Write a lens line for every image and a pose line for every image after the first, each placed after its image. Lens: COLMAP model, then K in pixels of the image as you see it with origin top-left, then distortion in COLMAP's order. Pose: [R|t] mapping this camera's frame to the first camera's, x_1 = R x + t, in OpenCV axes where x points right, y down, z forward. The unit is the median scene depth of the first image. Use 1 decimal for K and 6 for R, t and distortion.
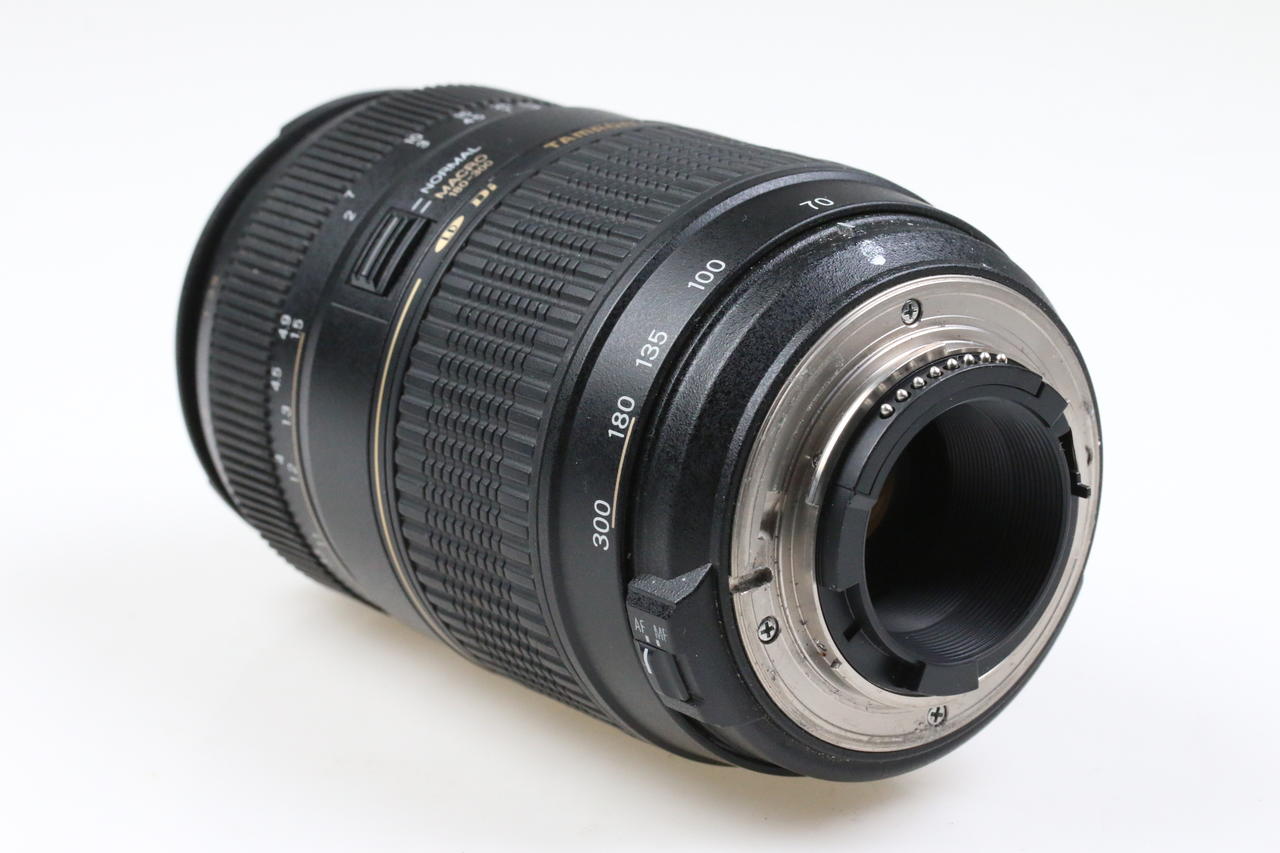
lens RADIAL K [[3526.4, 0, 640.1], [0, 3526.4, 426.7], [0, 0, 1]] dist [-0.044768, 0.000000]
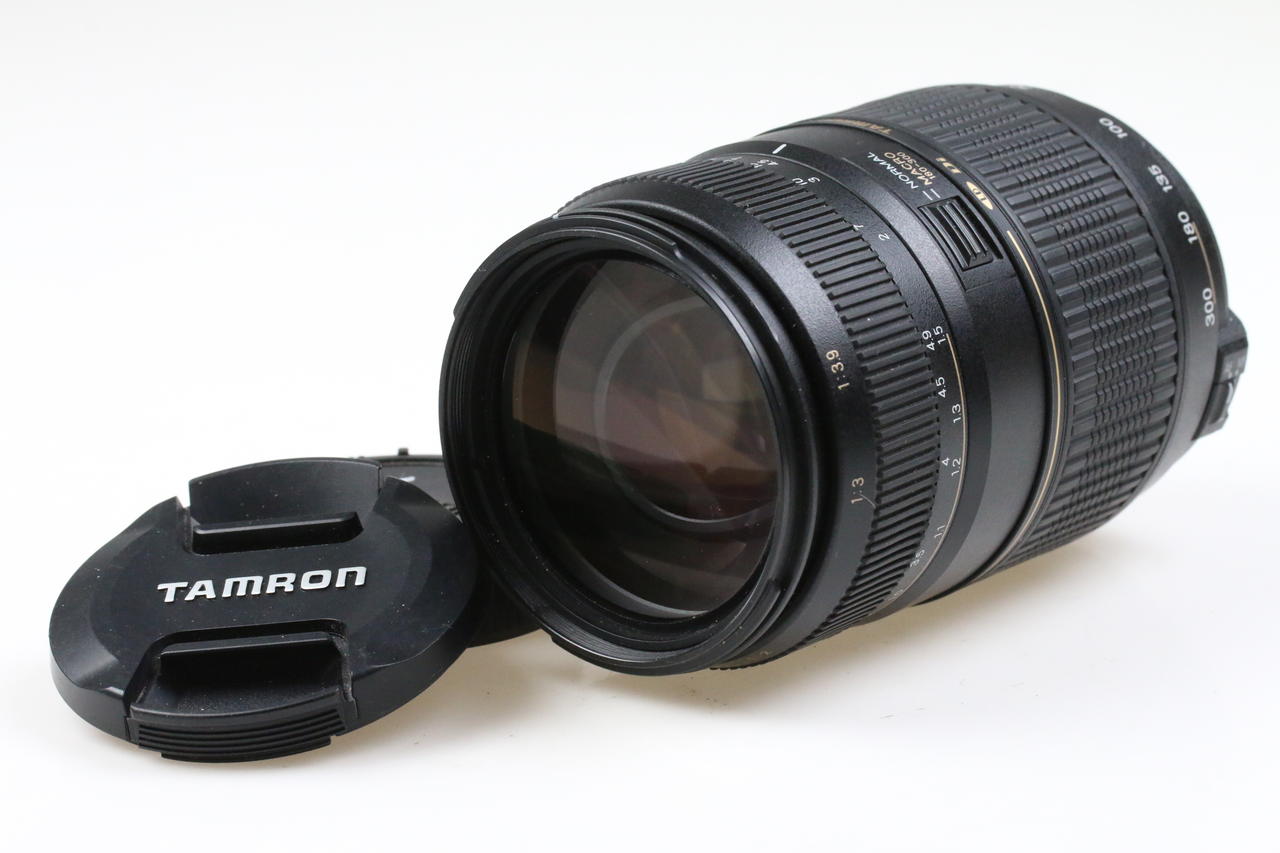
lens RADIAL K [[3526.4, 0, 640.0], [0, 3526.4, 426.3], [0, 0, 1]] dist [-0.044768, 0.000000]
pose [[-0.103742, -0.227901, 0.968142, -1.179020], [0.388052, 0.886976, 0.250377, -0.319516], [-0.915780, 0.401664, -0.003579, 1.120256]]
